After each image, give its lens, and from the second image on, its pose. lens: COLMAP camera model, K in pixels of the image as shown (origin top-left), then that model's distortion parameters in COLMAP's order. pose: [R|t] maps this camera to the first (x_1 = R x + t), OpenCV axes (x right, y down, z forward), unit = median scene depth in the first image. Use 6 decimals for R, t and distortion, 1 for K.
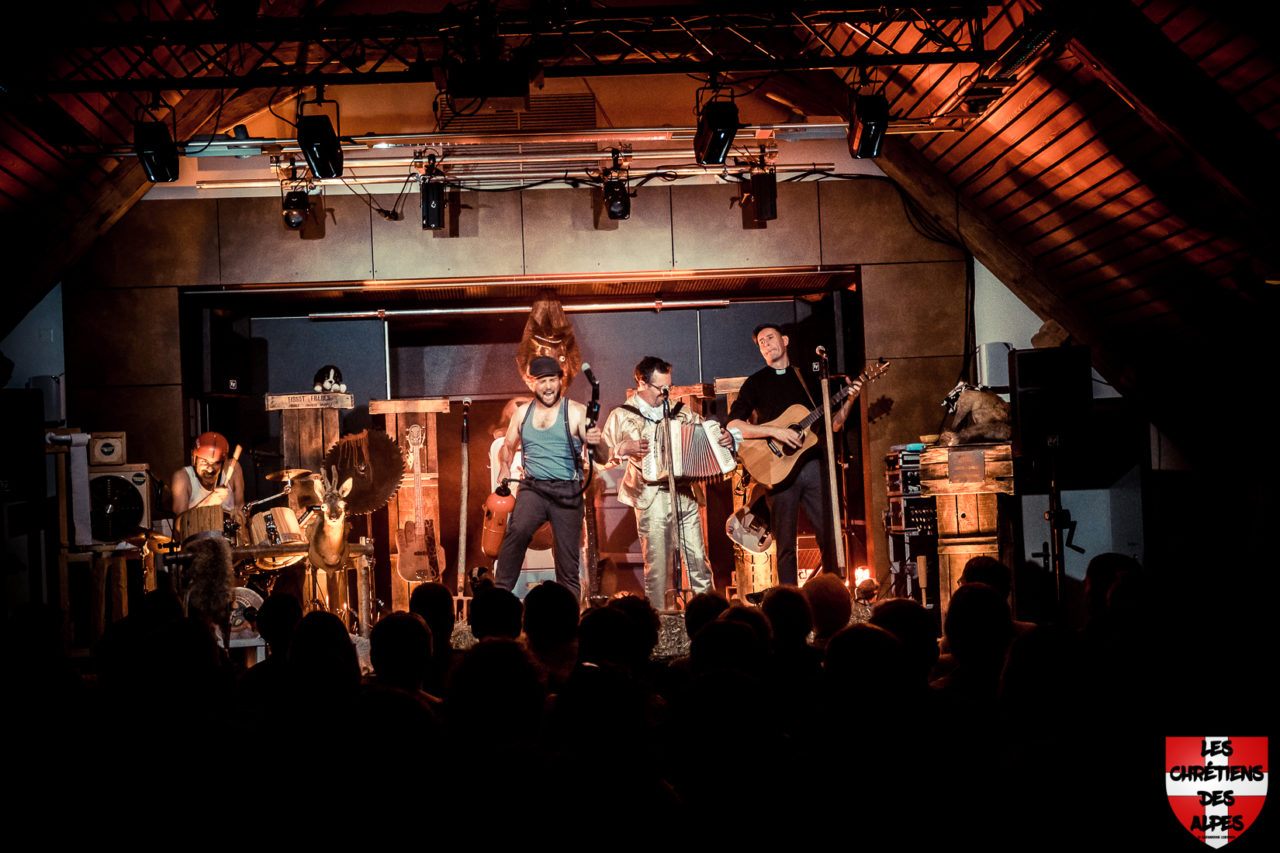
lens RADIAL K [[1853.7, 0, 640.0], [0, 1853.7, 426.5], [0, 0, 1]] dist [0.024000, 0.012983]
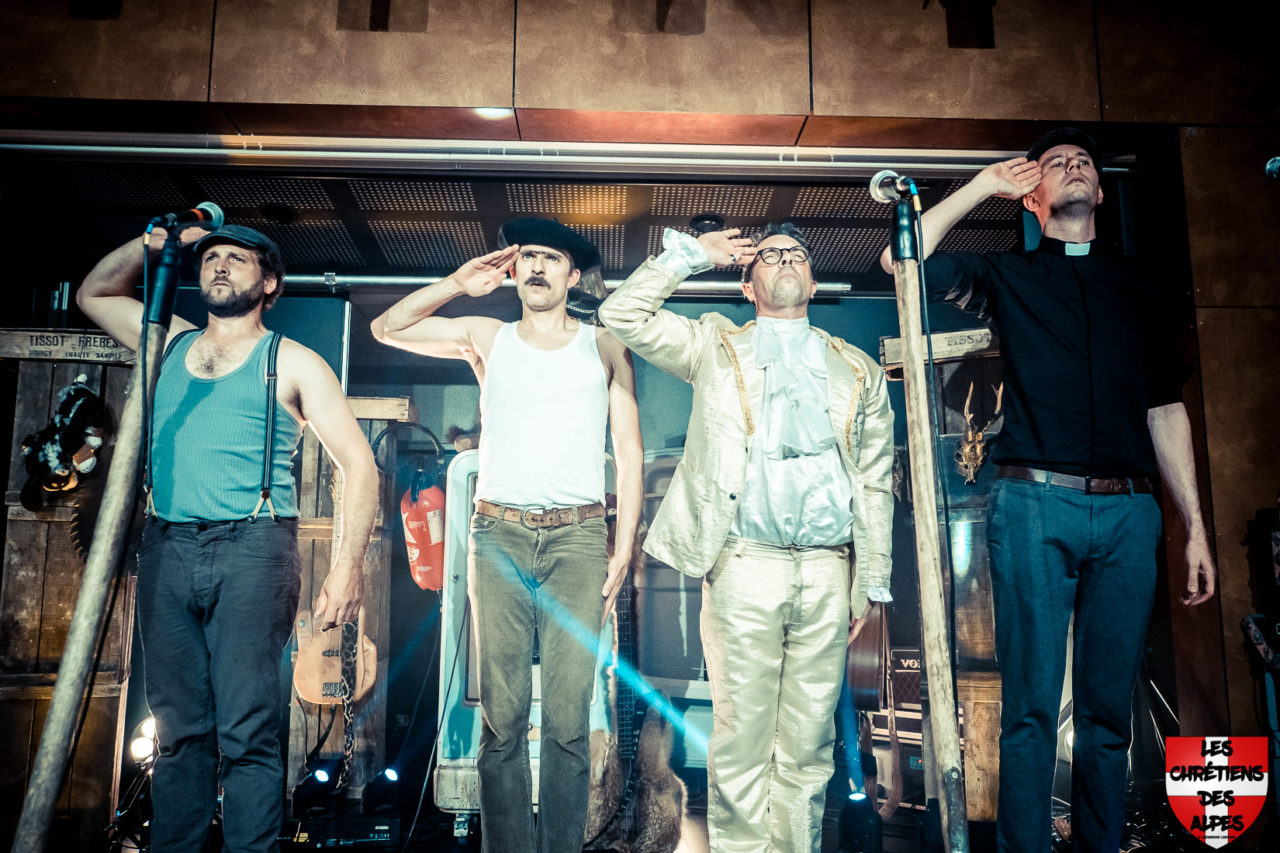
lens RADIAL K [[1027.8, 0, 640.0], [0, 1027.8, 426.5], [0, 0, 1]] dist [-0.008778, -0.001926]
pose [[0.998788, 0.038567, -0.030578, -0.016471], [-0.041777, 0.992780, -0.112443, 0.032497], [0.026021, 0.113584, 0.993188, 0.728727]]
